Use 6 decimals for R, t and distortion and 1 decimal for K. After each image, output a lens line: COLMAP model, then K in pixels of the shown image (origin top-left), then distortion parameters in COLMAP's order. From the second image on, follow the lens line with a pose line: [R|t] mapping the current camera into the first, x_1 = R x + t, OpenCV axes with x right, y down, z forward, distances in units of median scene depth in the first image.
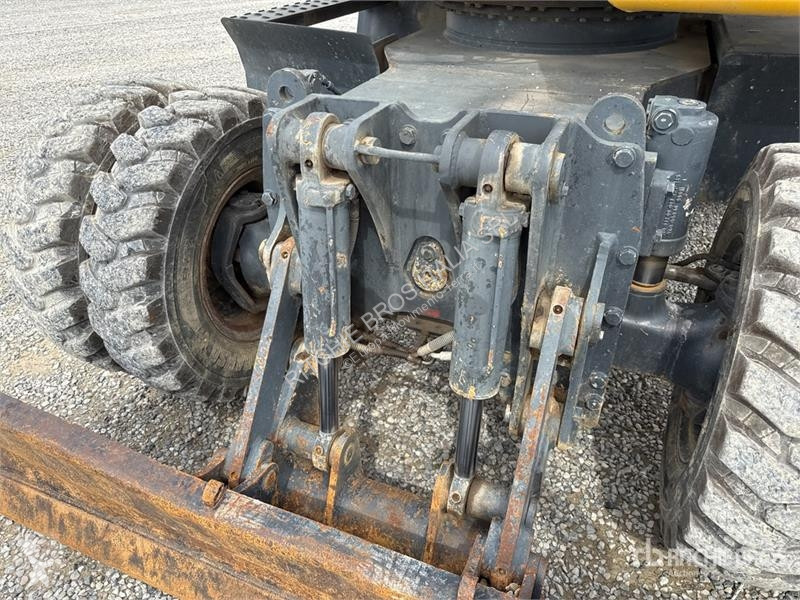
lens RADIAL K [[571.7, 0, 400.0], [0, 571.7, 300.0], [0, 0, 1]] dist [0.005876, -0.004399]
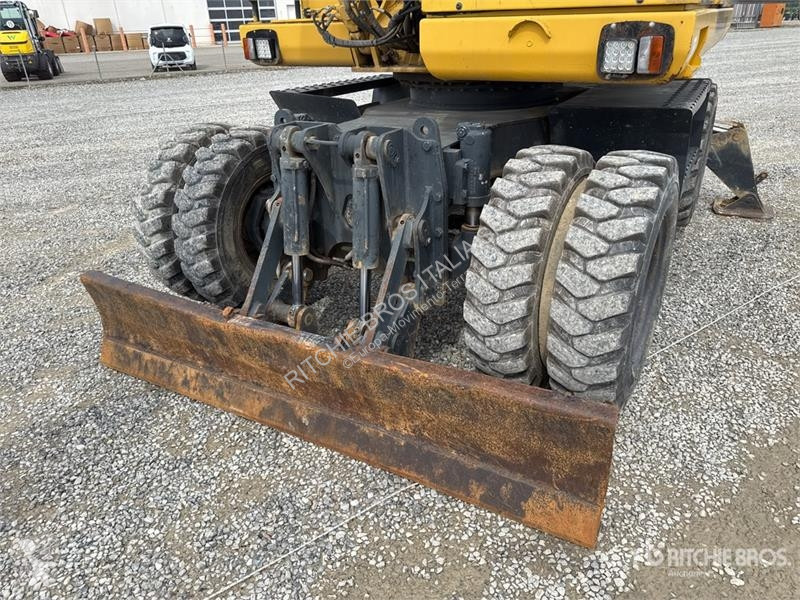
lens RADIAL K [[563.9, 0, 409.0], [0, 563.9, 297.9], [0, 0, 1]] dist [0.051143, -0.059730]
pose [[0.994361, 0.036708, -0.099491, 0.378222], [-0.049684, 0.990102, -0.131263, 0.400671], [0.093688, 0.135466, 0.986342, -0.677589]]
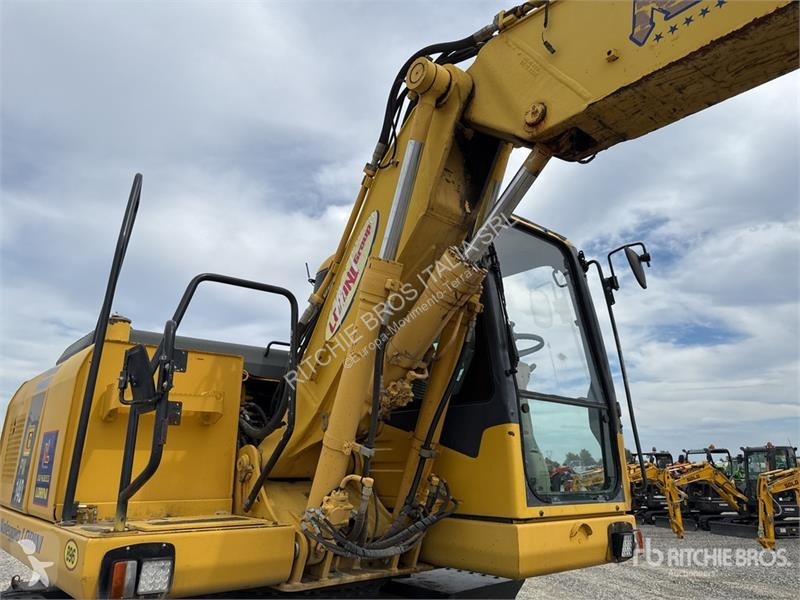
lens RADIAL K [[538.3, 0, 396.5], [0, 538.3, 302.3], [0, 0, 1]] dist [0.002239, -0.006852]
pose [[0.475011, 0.272577, 0.836700, -1.284233], [0.479195, 0.717352, -0.505745, -0.346913], [-0.738063, 0.641177, 0.210132, 0.210039]]
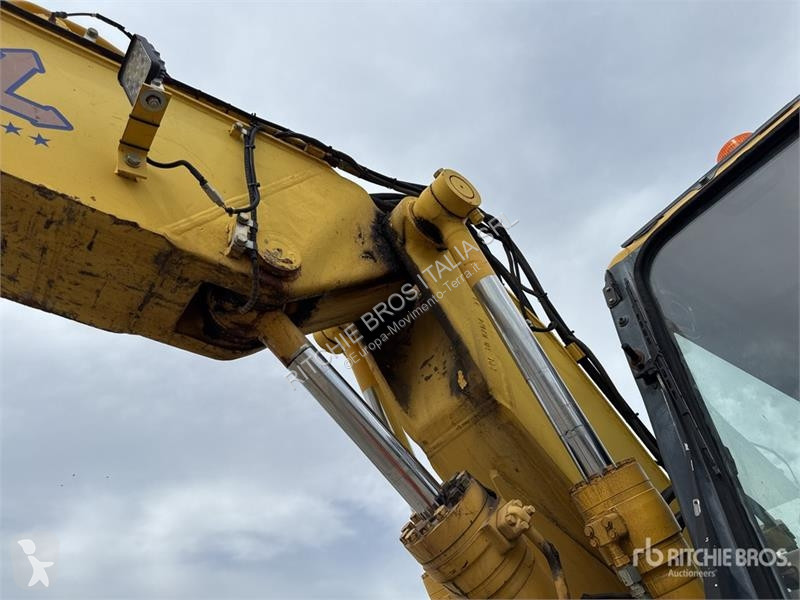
lens RADIAL K [[551.8, 0, 395.4], [0, 551.8, 299.4], [0, 0, 1]] dist [0.114479, -0.151020]
pose [[0.834311, -0.421553, -0.355271, 0.307321], [-0.255490, 0.275391, -0.926760, -0.430569], [0.488517, 0.863975, 0.122059, -0.057263]]
